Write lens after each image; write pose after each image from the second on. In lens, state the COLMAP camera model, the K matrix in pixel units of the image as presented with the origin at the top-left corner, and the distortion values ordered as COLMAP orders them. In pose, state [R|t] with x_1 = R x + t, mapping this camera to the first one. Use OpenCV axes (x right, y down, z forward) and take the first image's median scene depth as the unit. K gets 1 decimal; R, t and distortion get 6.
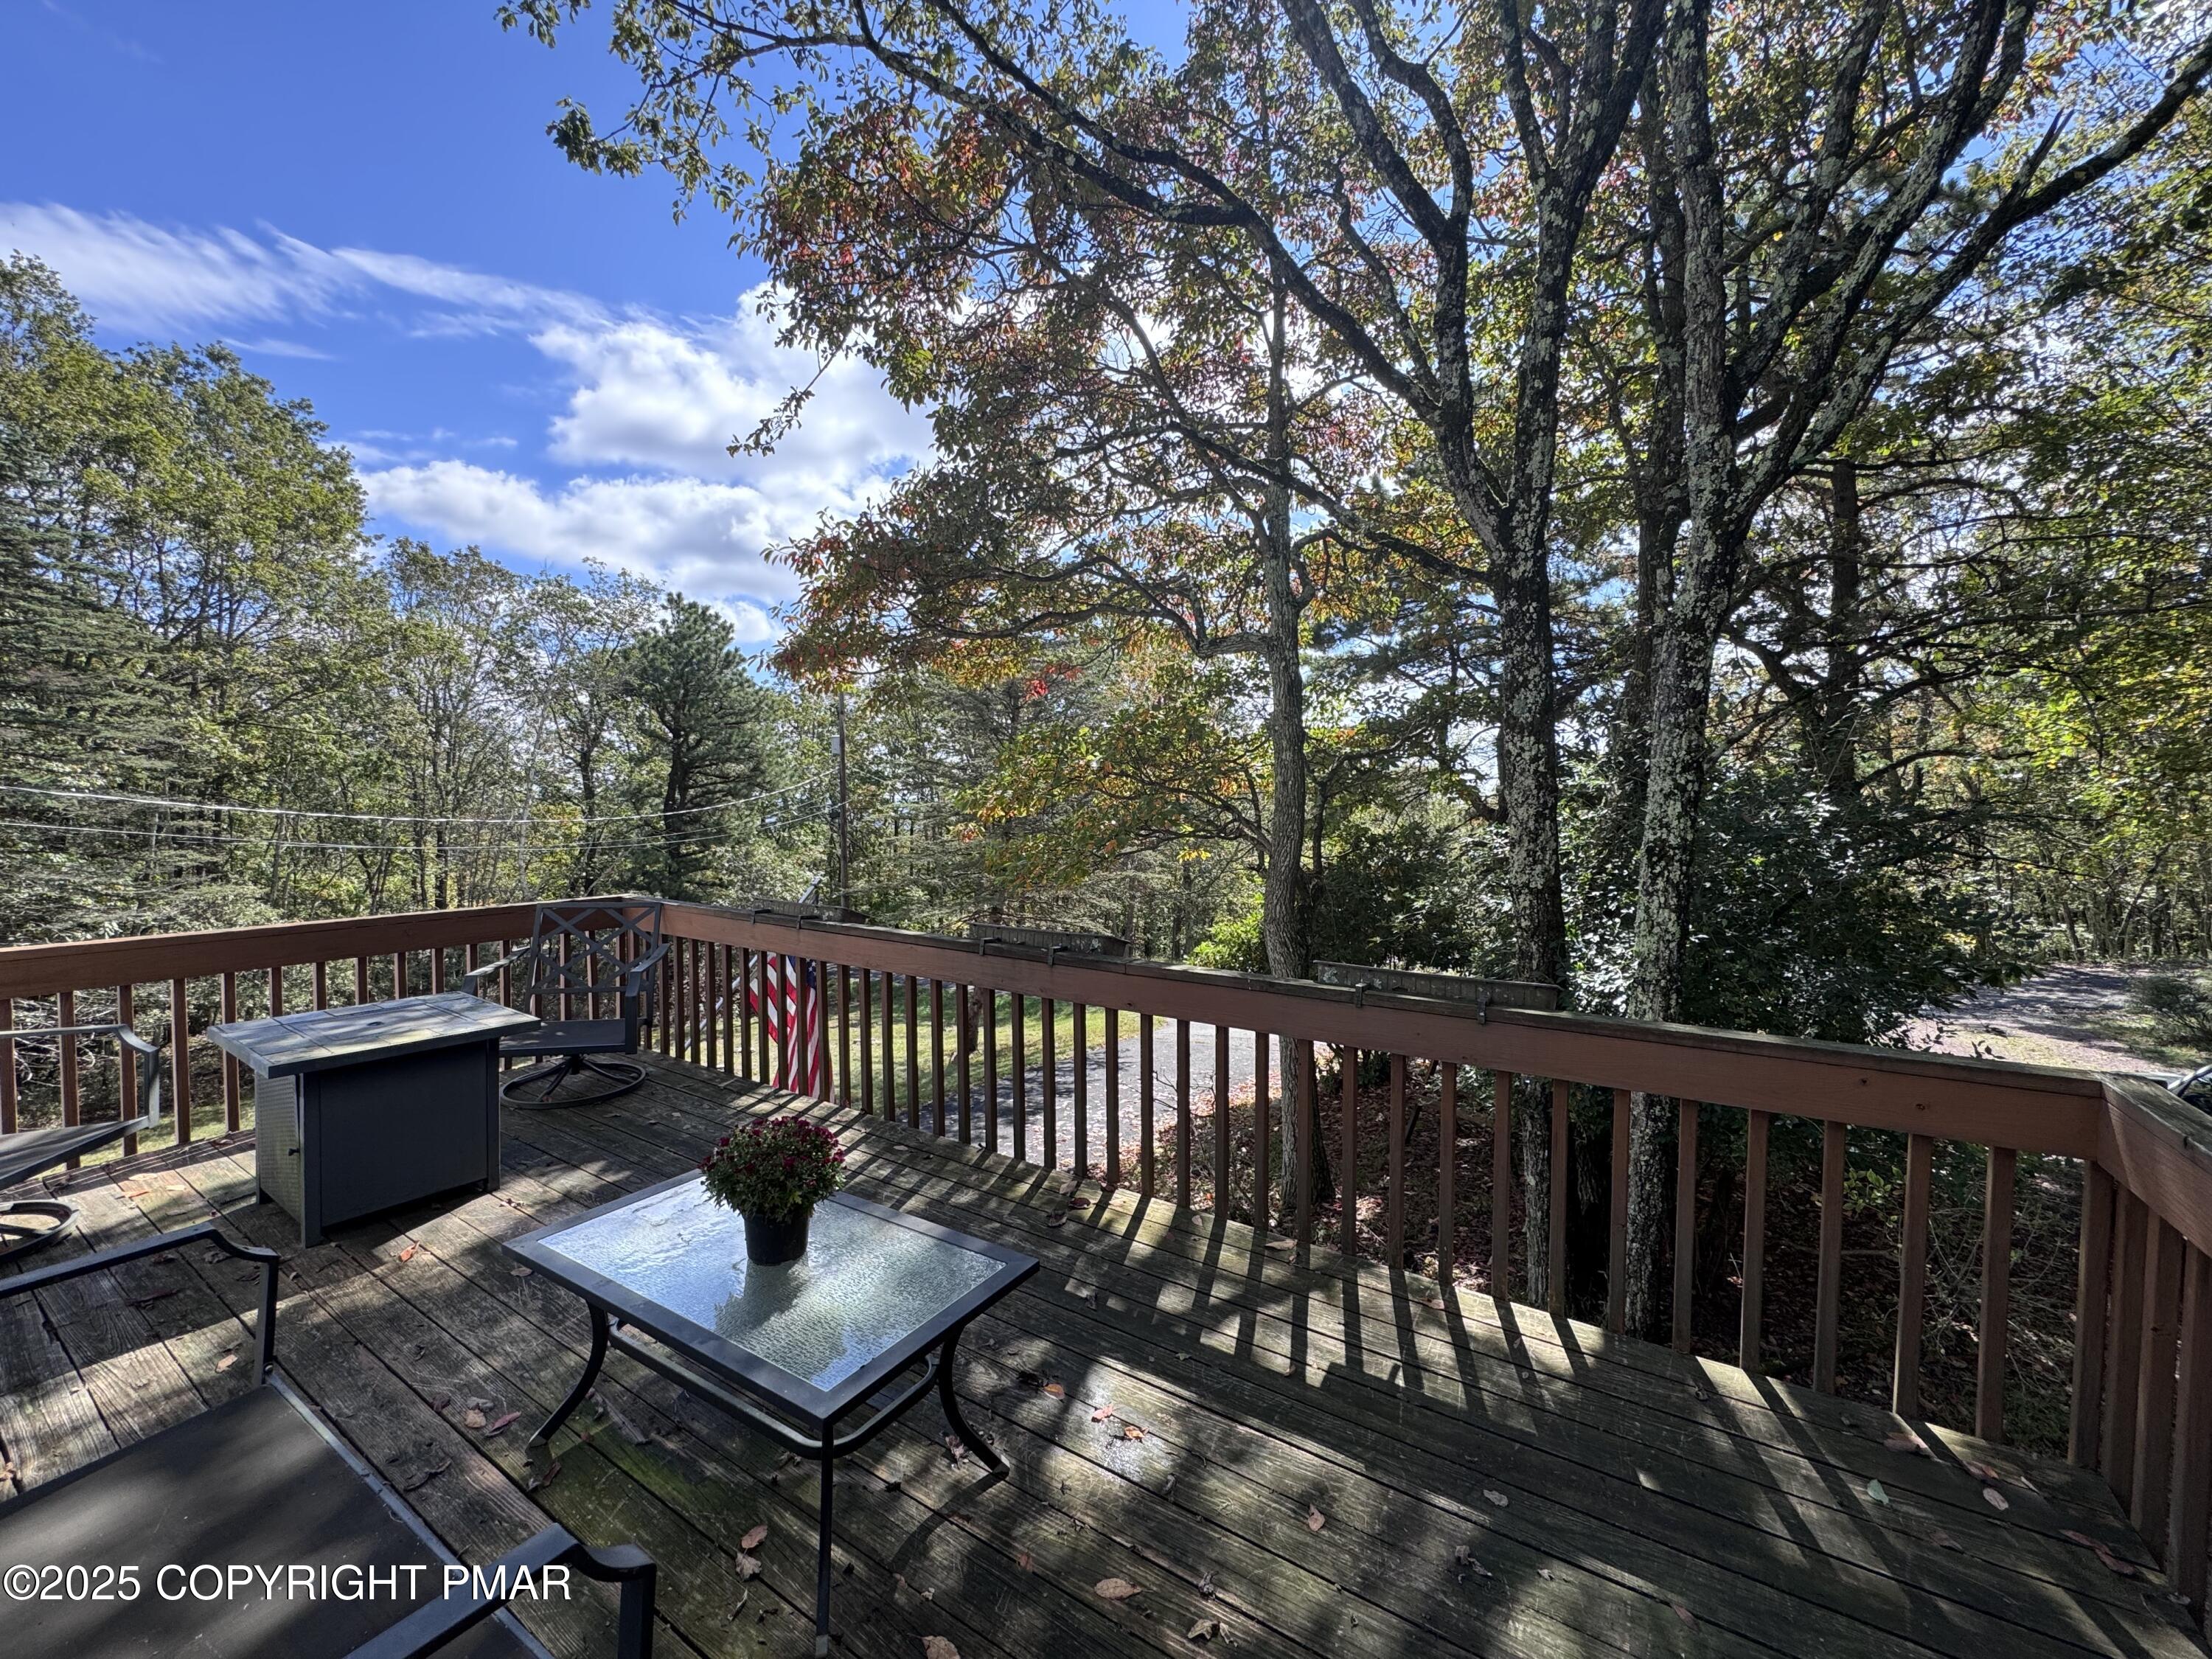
lens RADIAL K [[887.3, 0, 1112.0], [0, 887.3, 823.3], [0, 0, 1]] dist [-0.002099, -0.000030]
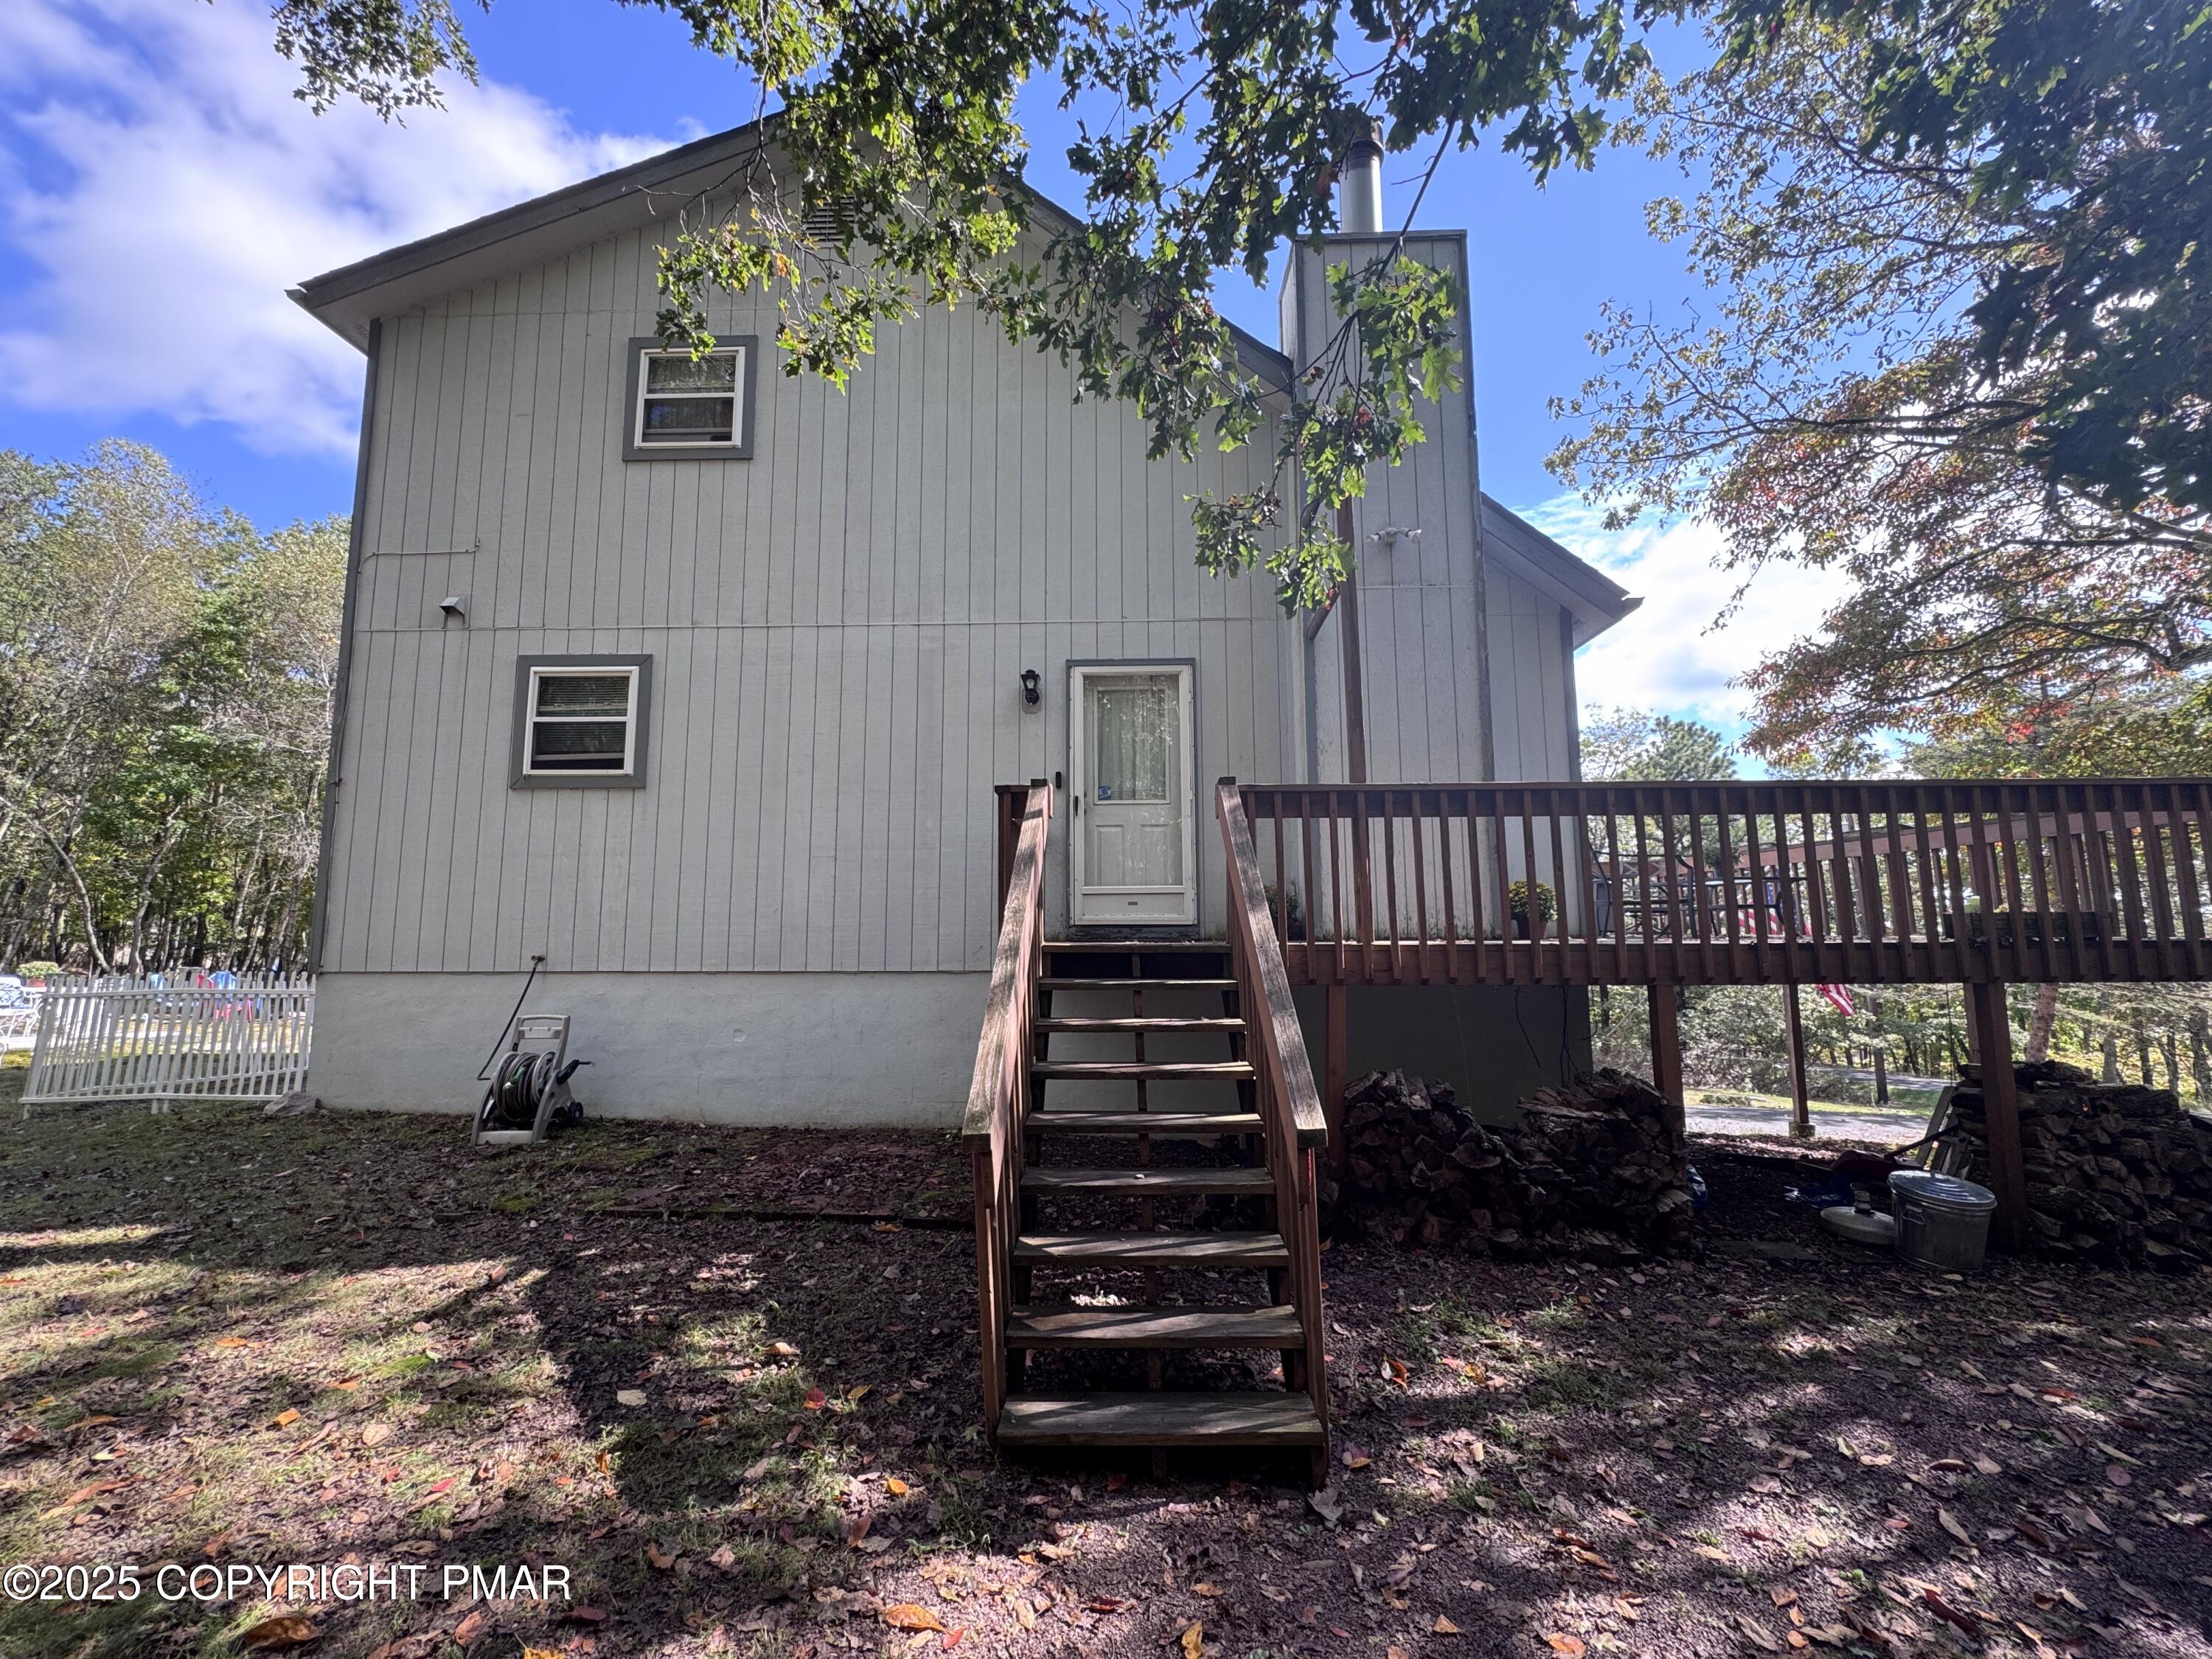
lens RADIAL K [[887.3, 0, 1113.5], [0, 887.3, 818.2], [0, 0, 1]] dist [-0.002099, -0.000030]
pose [[0.526403, -0.115953, -0.842292, 0.354604], [-0.015369, 0.989197, -0.145781, 0.198770], [0.850097, 0.089684, 0.518934, -0.782689]]
